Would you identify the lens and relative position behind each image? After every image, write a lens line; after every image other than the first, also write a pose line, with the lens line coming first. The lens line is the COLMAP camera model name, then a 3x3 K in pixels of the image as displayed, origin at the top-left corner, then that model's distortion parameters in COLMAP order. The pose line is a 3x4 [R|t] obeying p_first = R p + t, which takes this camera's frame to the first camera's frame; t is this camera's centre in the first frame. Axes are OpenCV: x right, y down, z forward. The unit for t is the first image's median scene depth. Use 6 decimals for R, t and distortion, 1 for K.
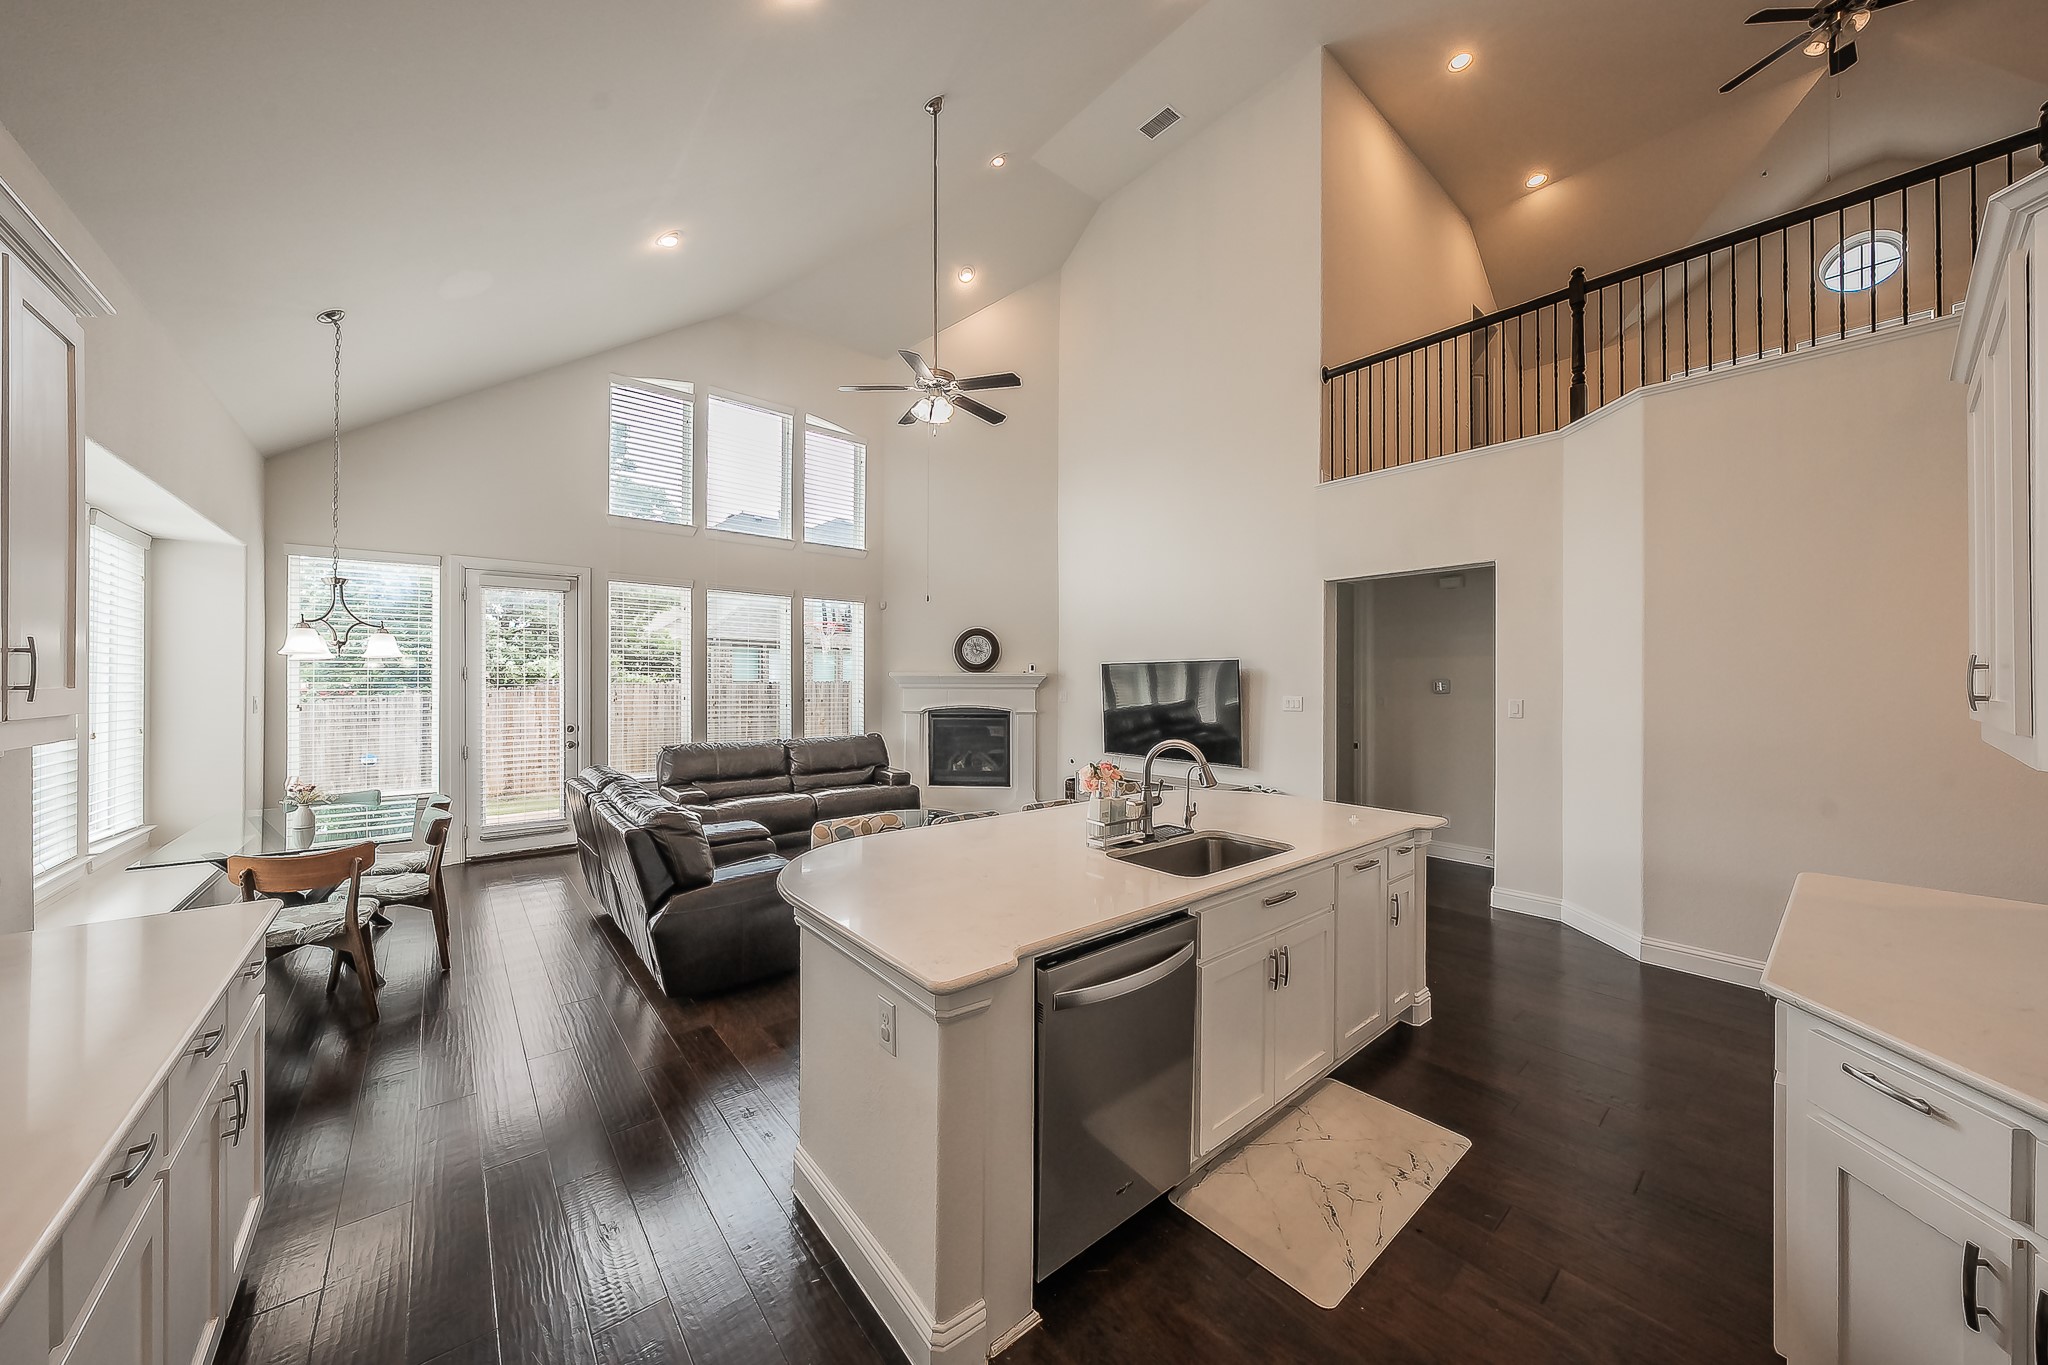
lens RADIAL K [[697.7, 0, 1018.8], [0, 697.7, 679.9], [0, 0, 1]] dist [-0.002095, 0.000220]
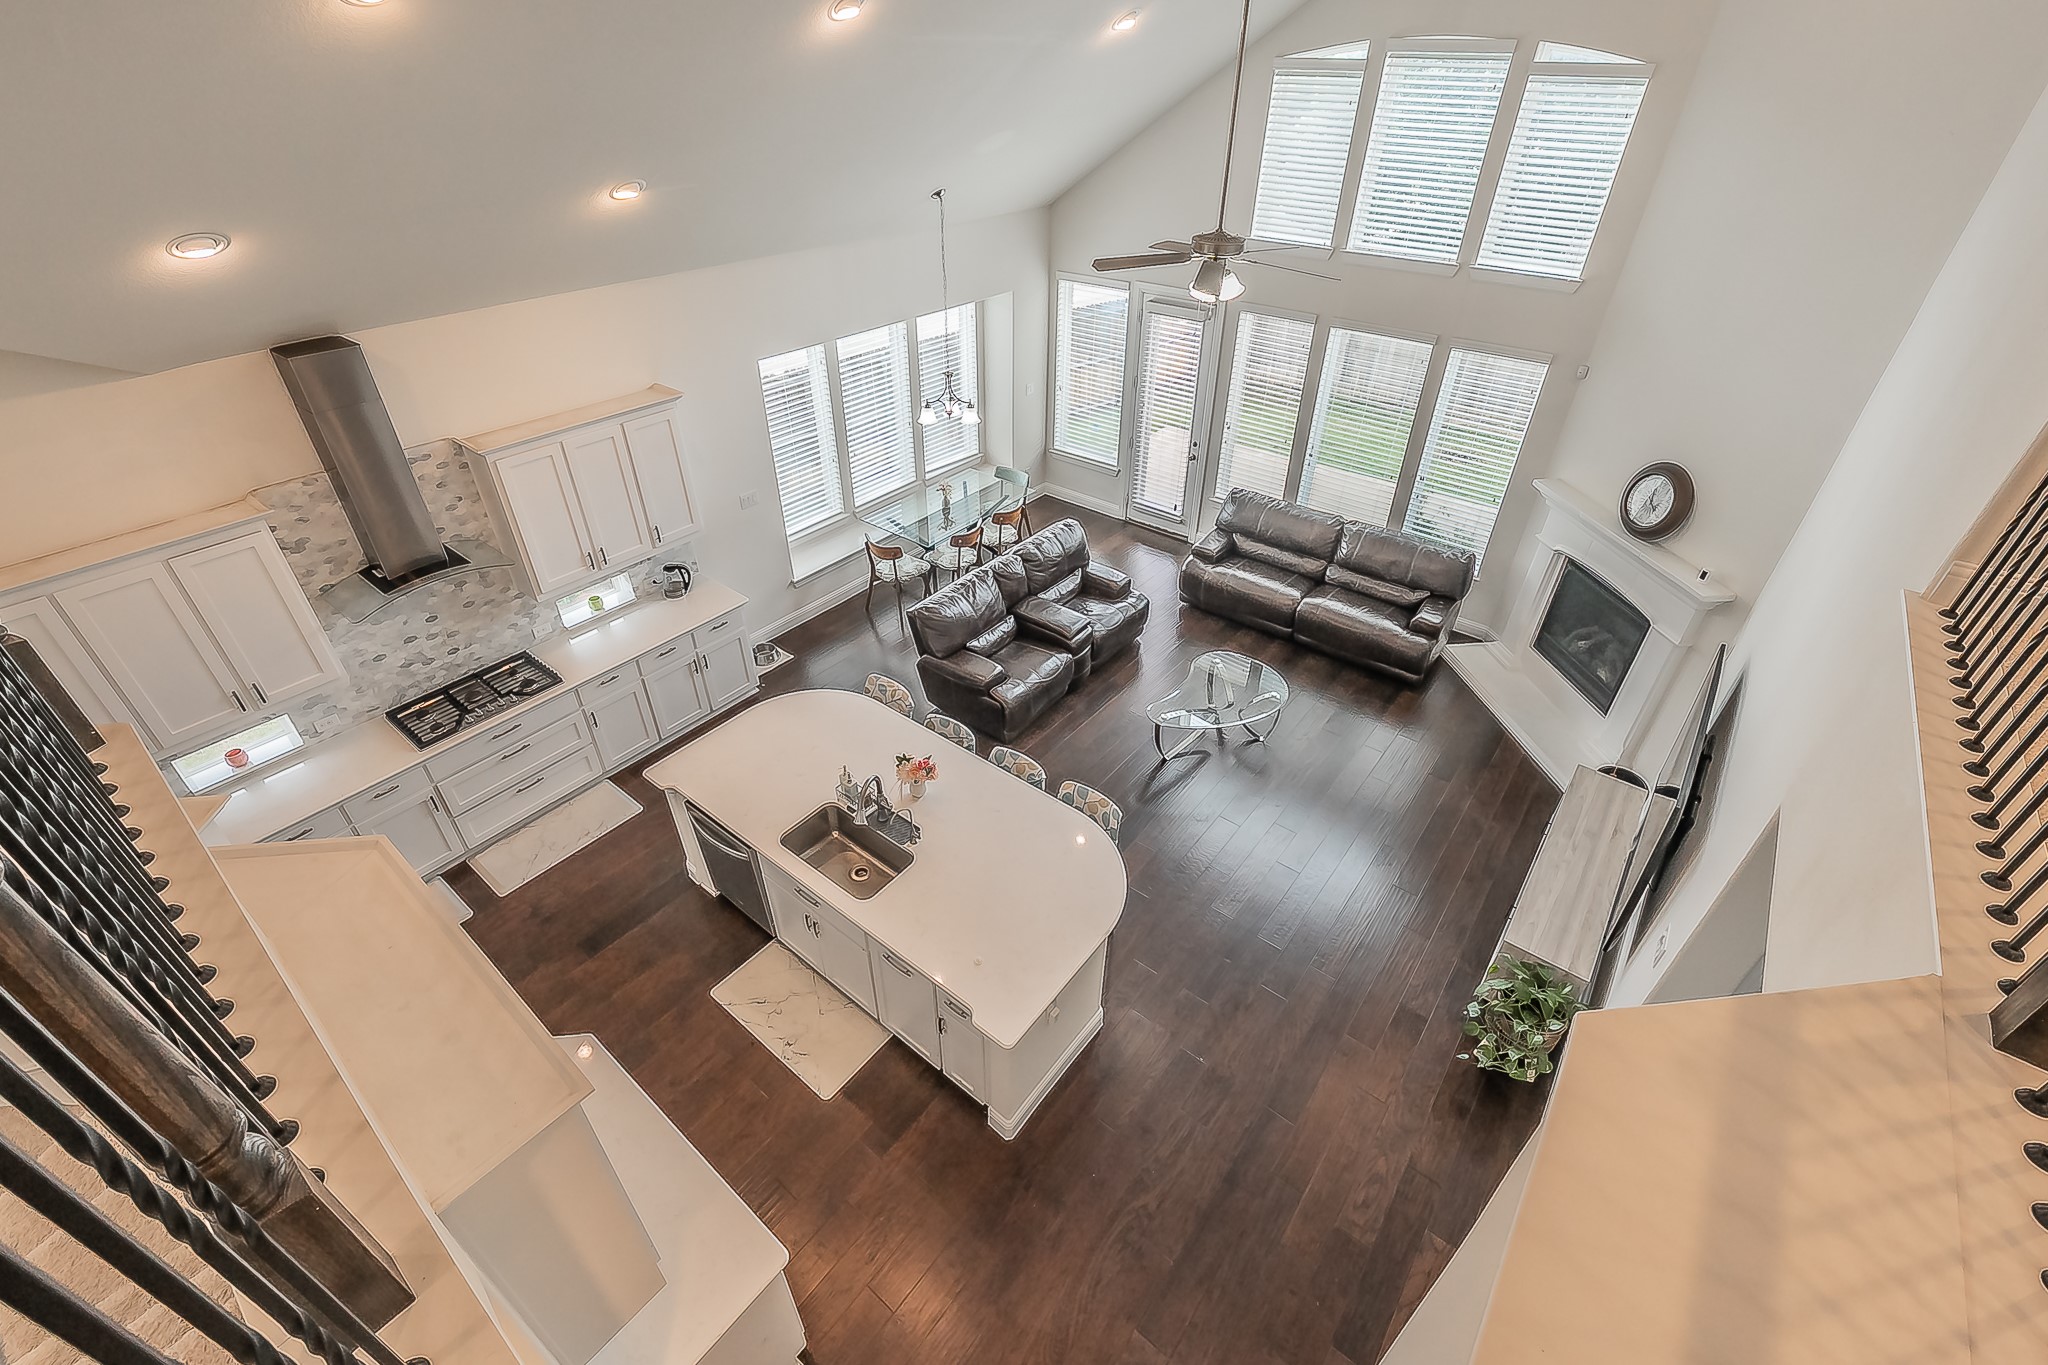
lens RADIAL K [[881.5, 0, 1029.5], [0, 881.5, 649.8], [0, 0, 1]] dist [0.002143, 0.000186]
pose [[0.209495, 0.553061, -0.806372, 0.573885], [-0.005716, 0.825350, 0.564593, -0.411176], [0.977793, -0.113670, 0.176068, 0.391744]]
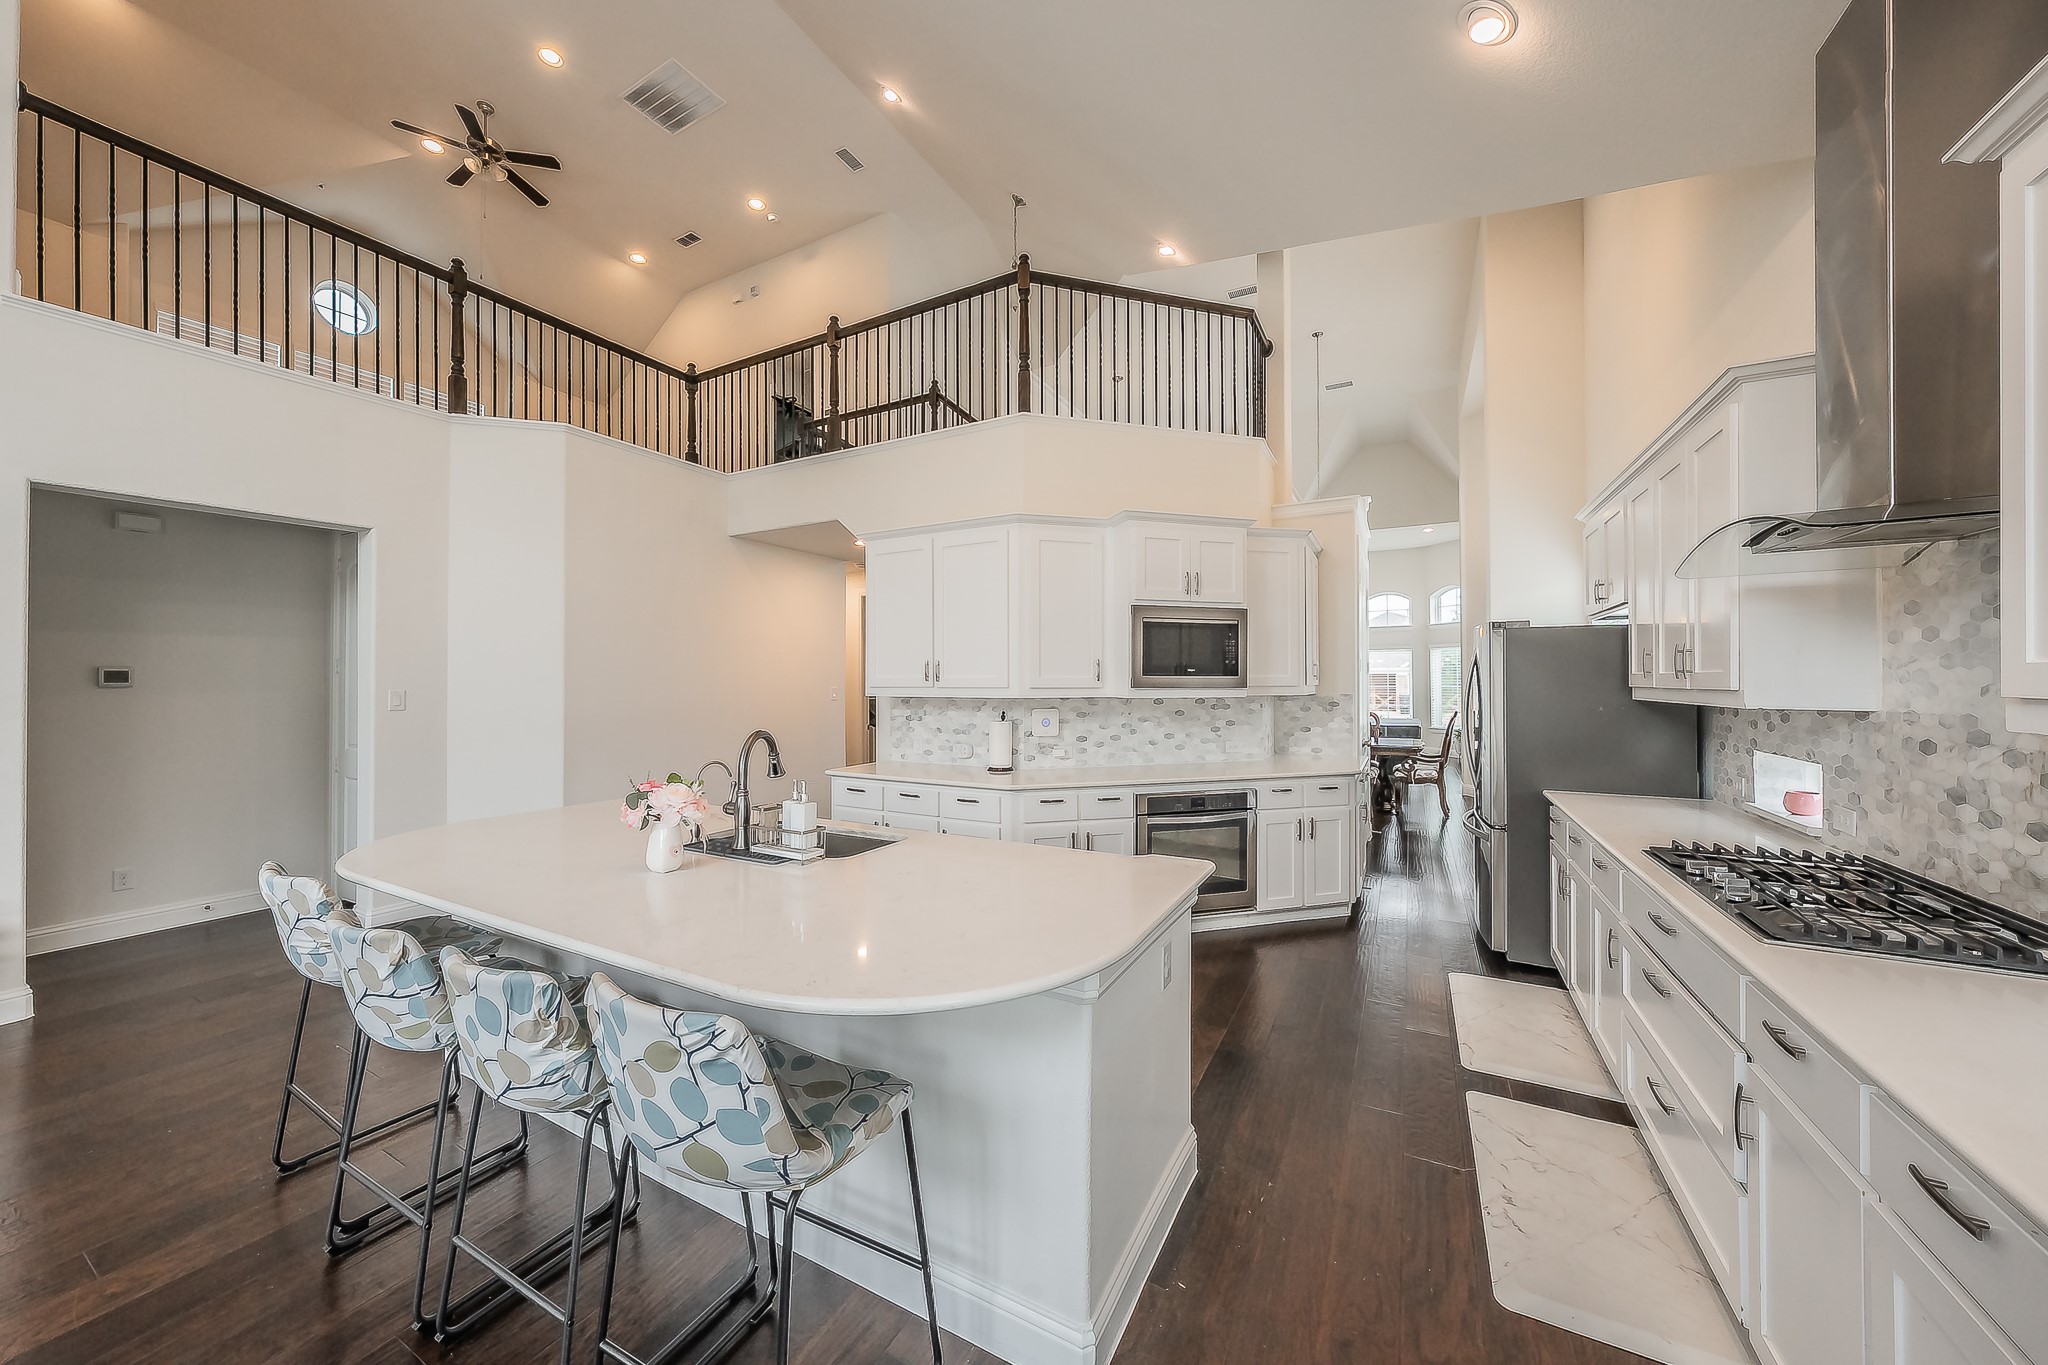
lens RADIAL K [[713.2, 0, 1019.4], [0, 713.2, 673.3], [0, 0, 1]] dist [-0.002969, 0.000484]
pose [[-0.368136, 0.005013, 0.929758, -0.283190], [-0.003772, 0.999969, -0.006886, 0.007137], [-0.929764, -0.006042, -0.368106, 0.389060]]
